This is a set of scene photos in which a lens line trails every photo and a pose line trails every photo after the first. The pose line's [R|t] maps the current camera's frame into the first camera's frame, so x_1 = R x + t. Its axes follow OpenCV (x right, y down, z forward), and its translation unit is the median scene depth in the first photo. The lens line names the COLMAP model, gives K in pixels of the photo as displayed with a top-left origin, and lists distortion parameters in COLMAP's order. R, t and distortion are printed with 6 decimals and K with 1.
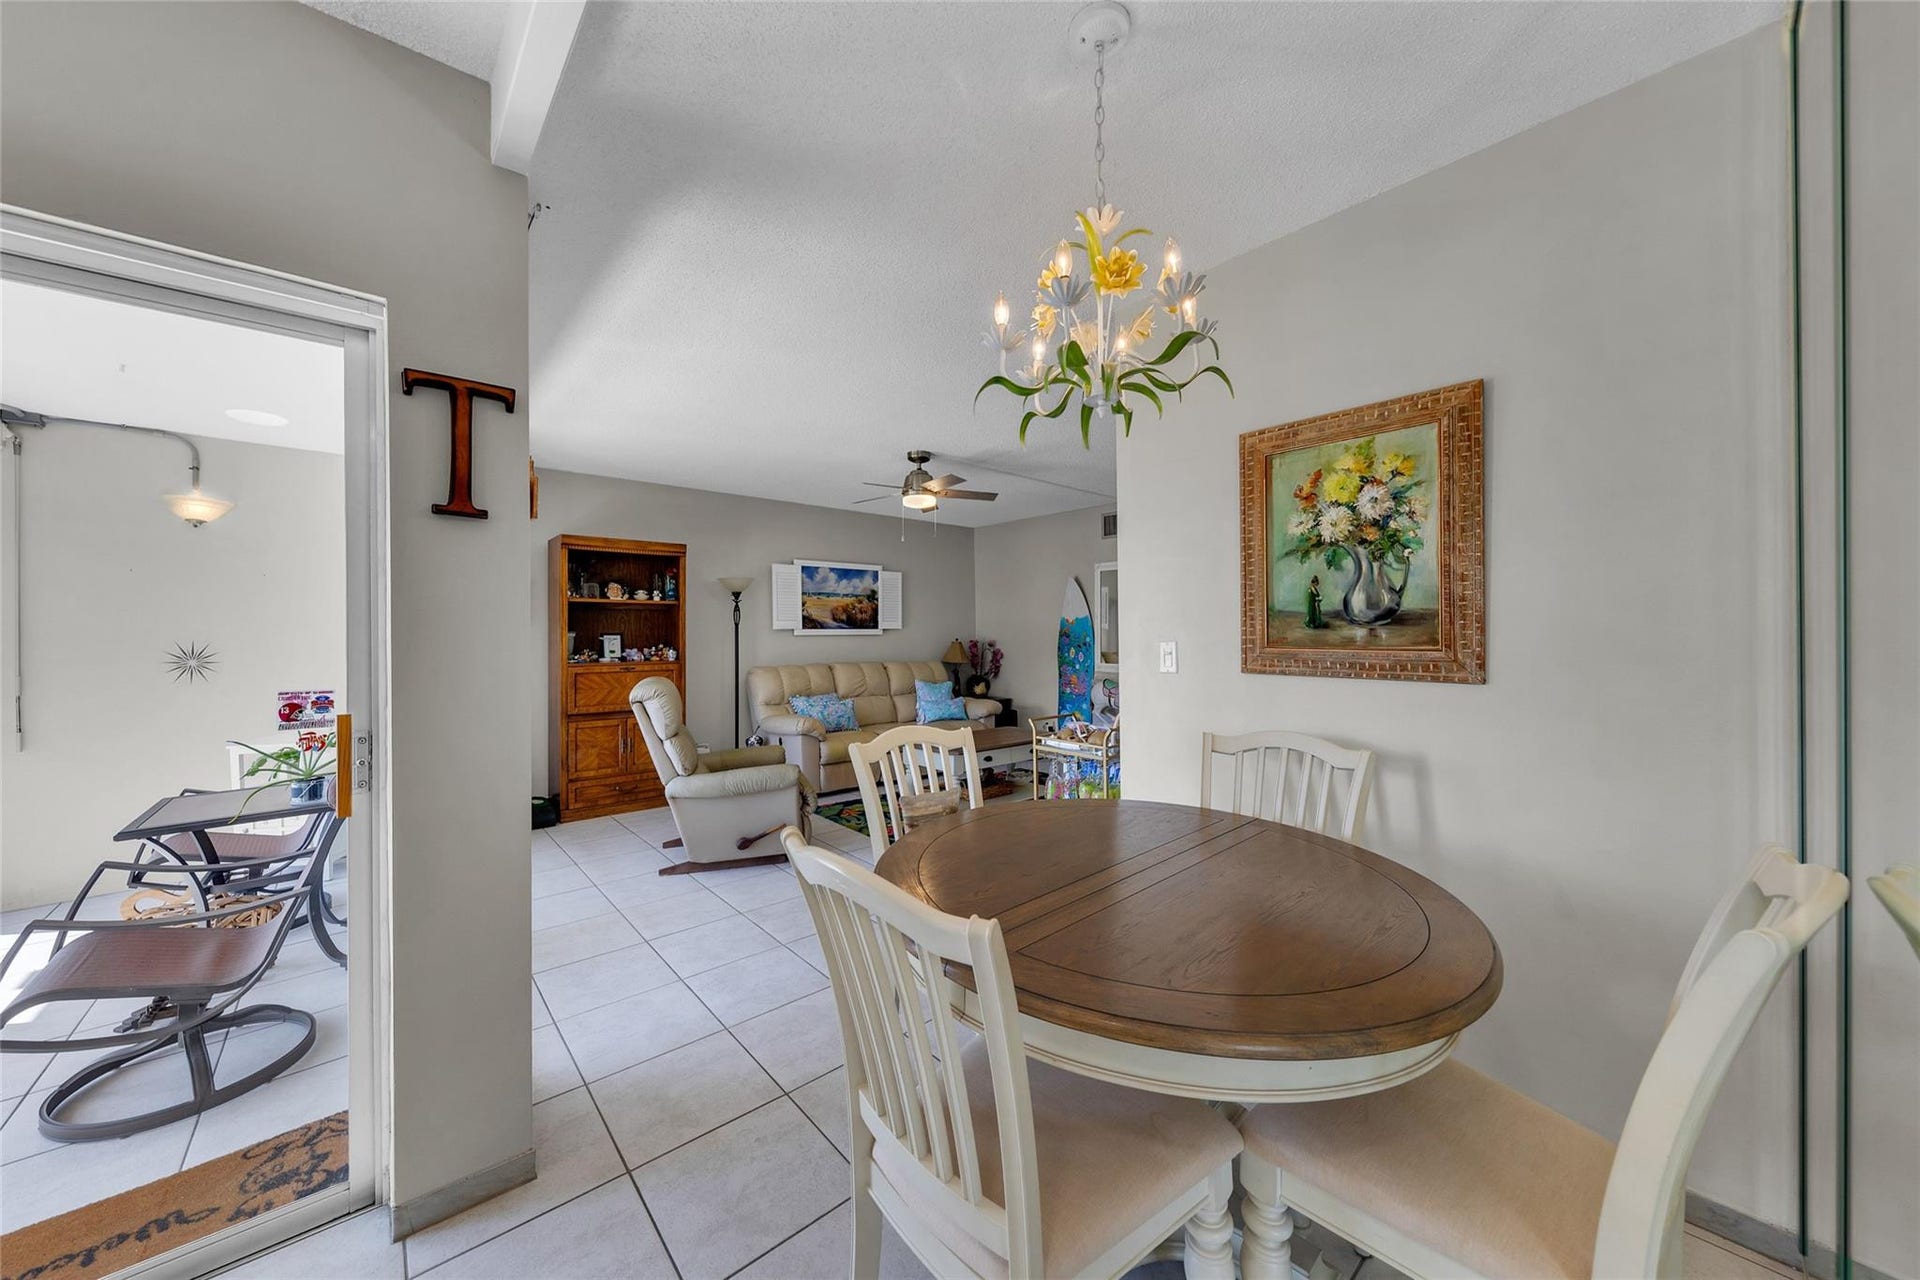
lens RADIAL K [[663.9, 0, 957.8], [0, 663.9, 633.7], [0, 0, 1]] dist [-0.006171, -0.000346]
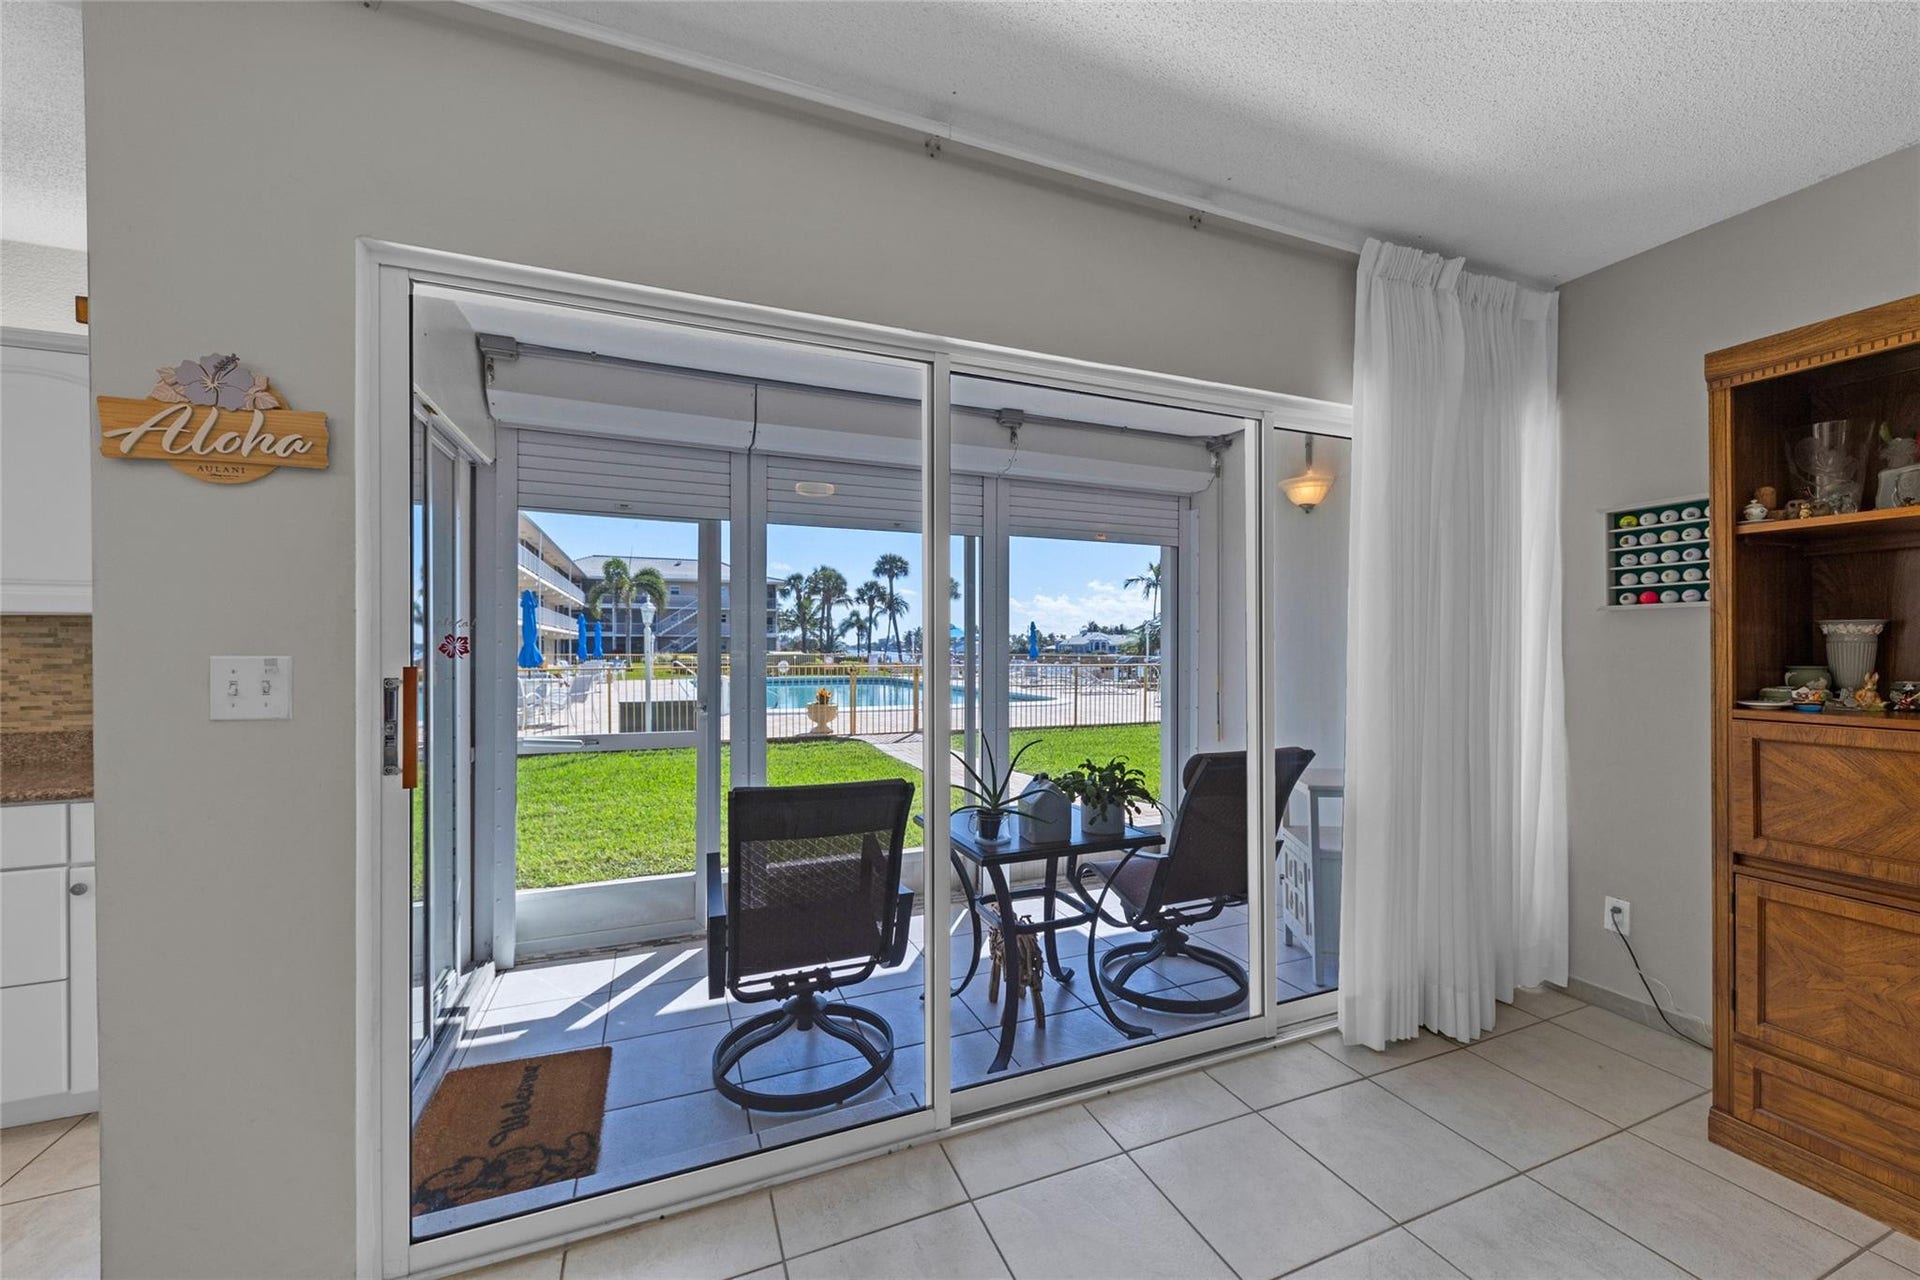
lens RADIAL K [[743.4, 0, 965.0], [0, 743.4, 649.5], [0, 0, 1]] dist [0.000808, -0.001126]
pose [[-0.324594, 0.006806, -0.945829, -0.057150], [0.001997, 0.999977, 0.006511, 0.007211], [0.945851, 0.000224, -0.324600, 0.564334]]
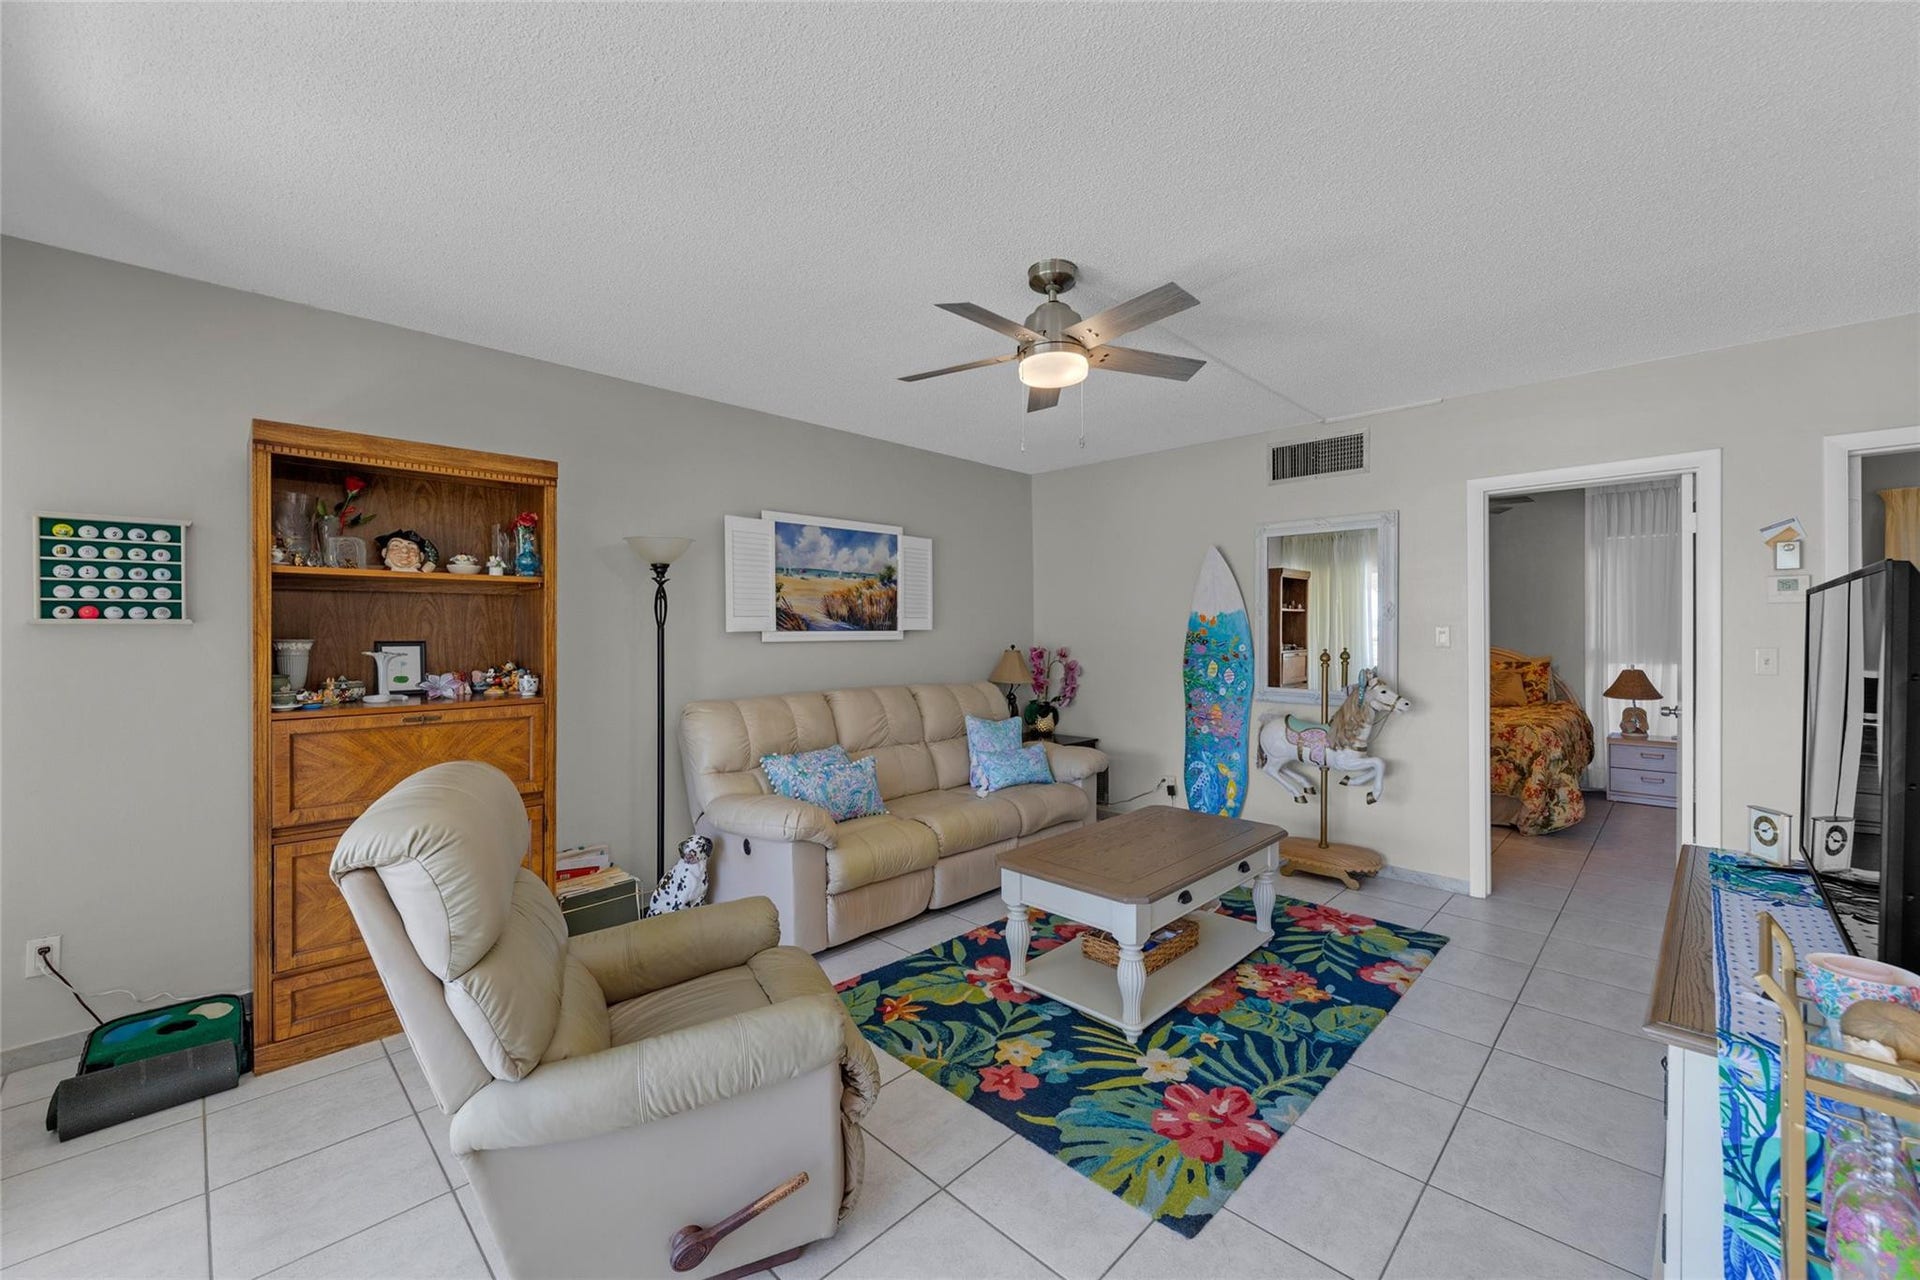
lens RADIAL K [[743.4, 0, 961.2], [0, 743.4, 633.0], [0, 0, 1]] dist [0.000808, -0.001126]
pose [[0.997455, 0.000467, 0.071290, -0.126255], [-0.000628, 0.999997, 0.002229, -0.007528], [-0.071289, -0.002268, 0.997453, 0.361350]]
